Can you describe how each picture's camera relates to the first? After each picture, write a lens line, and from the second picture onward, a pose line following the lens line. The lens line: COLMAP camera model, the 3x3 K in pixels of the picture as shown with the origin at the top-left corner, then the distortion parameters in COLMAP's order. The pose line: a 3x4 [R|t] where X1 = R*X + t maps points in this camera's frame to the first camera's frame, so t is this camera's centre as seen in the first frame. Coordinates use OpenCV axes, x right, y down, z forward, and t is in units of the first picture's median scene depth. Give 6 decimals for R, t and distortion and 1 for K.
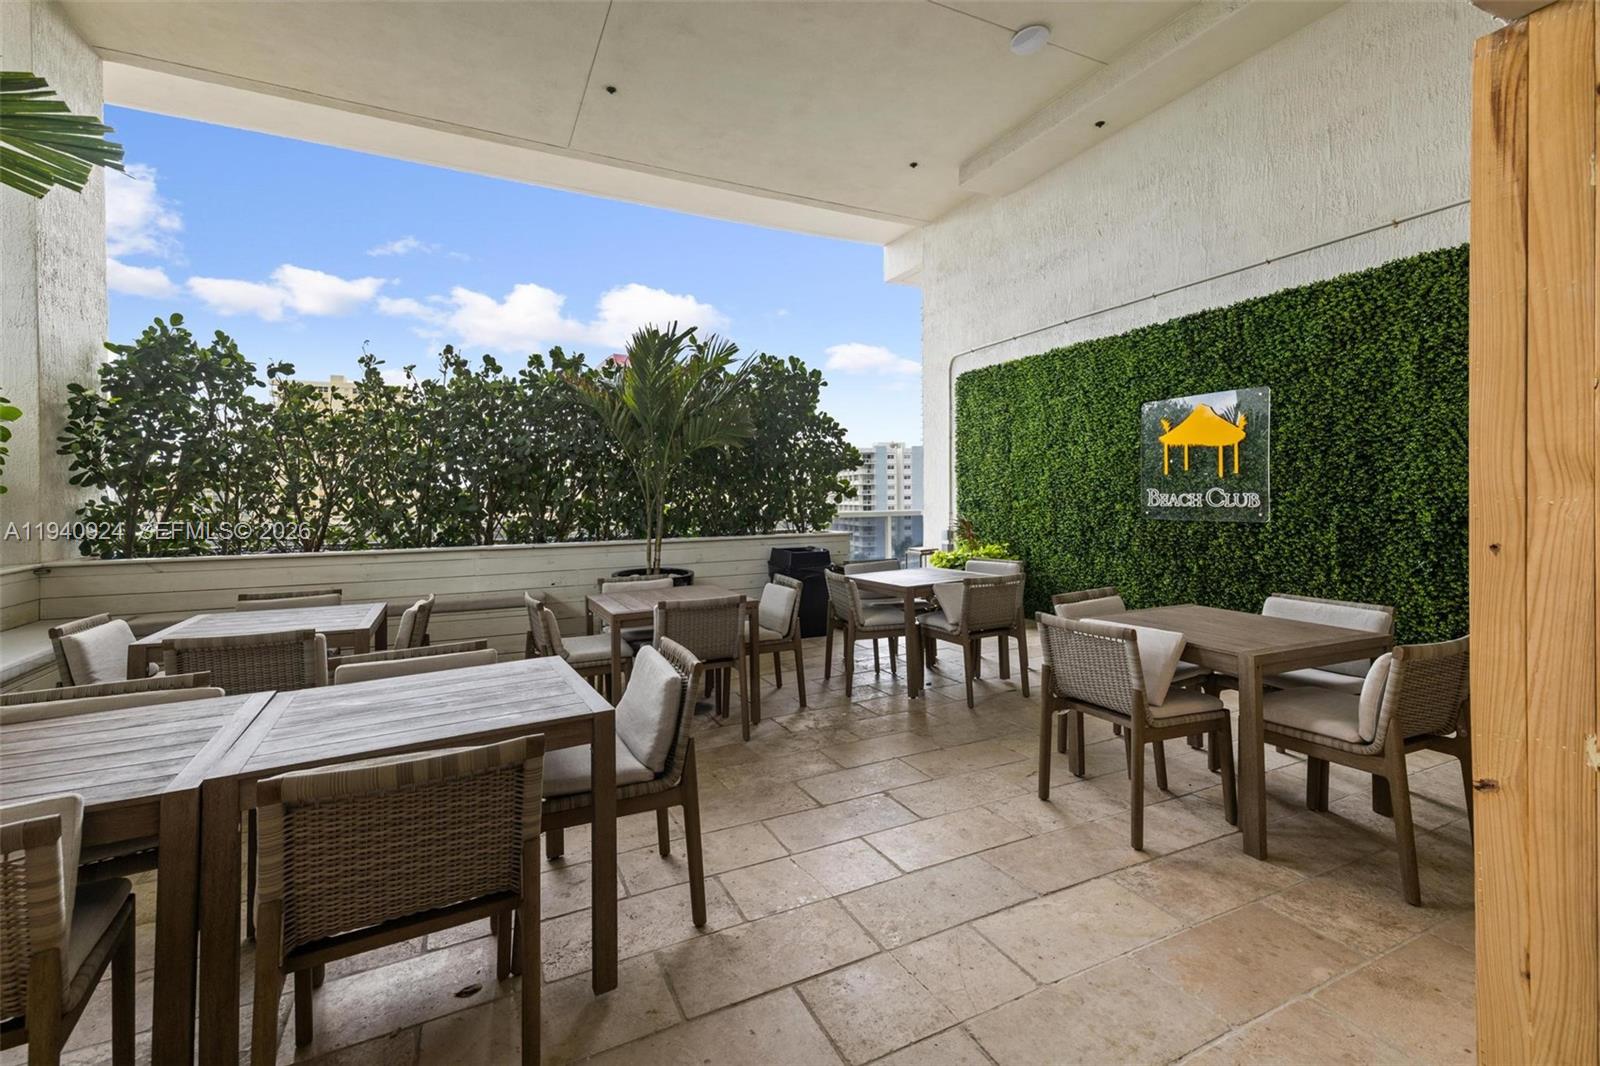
lens RADIAL K [[685.9, 0, 790.4], [0, 685.9, 495.0], [0, 0, 1]] dist [-0.000379, -0.000089]
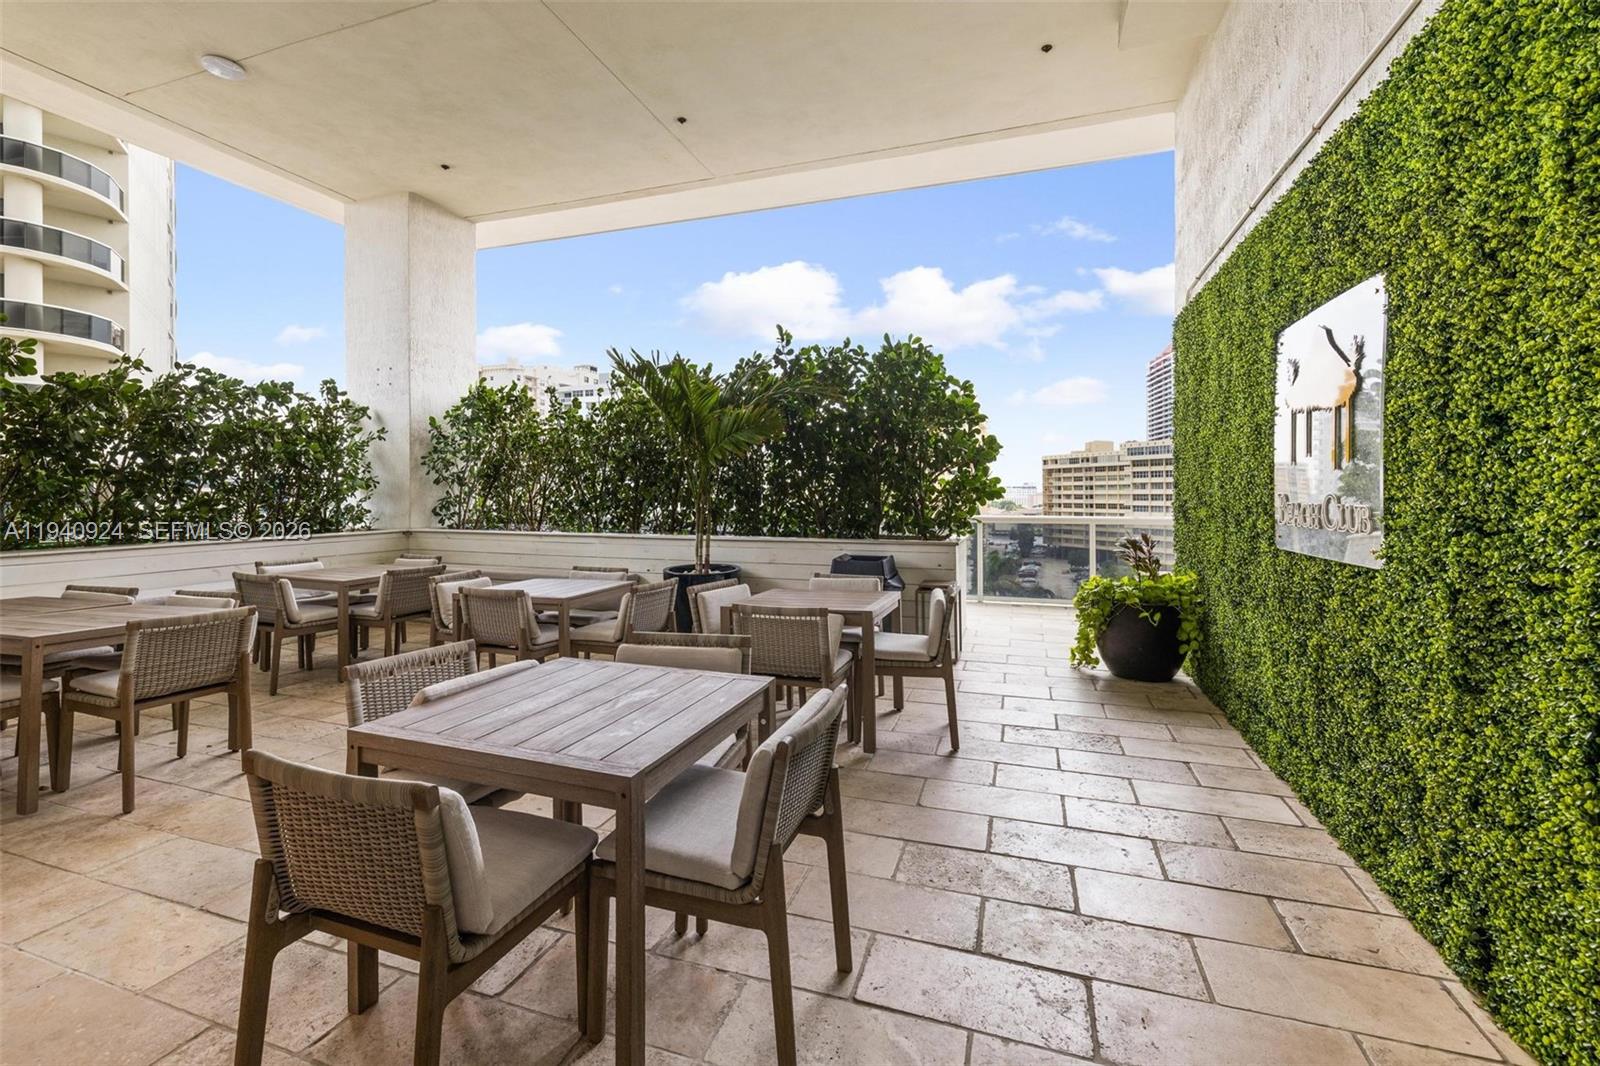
lens RADIAL K [[685.9, 0, 790.4], [0, 685.9, 495.0], [0, 0, 1]] dist [-0.000379, -0.000089]
pose [[0.699390, 0.008508, -0.714689, 0.643037], [-0.012838, 0.999917, -0.000659, 0.001777], [0.714625, 0.009636, 0.699442, 0.366072]]
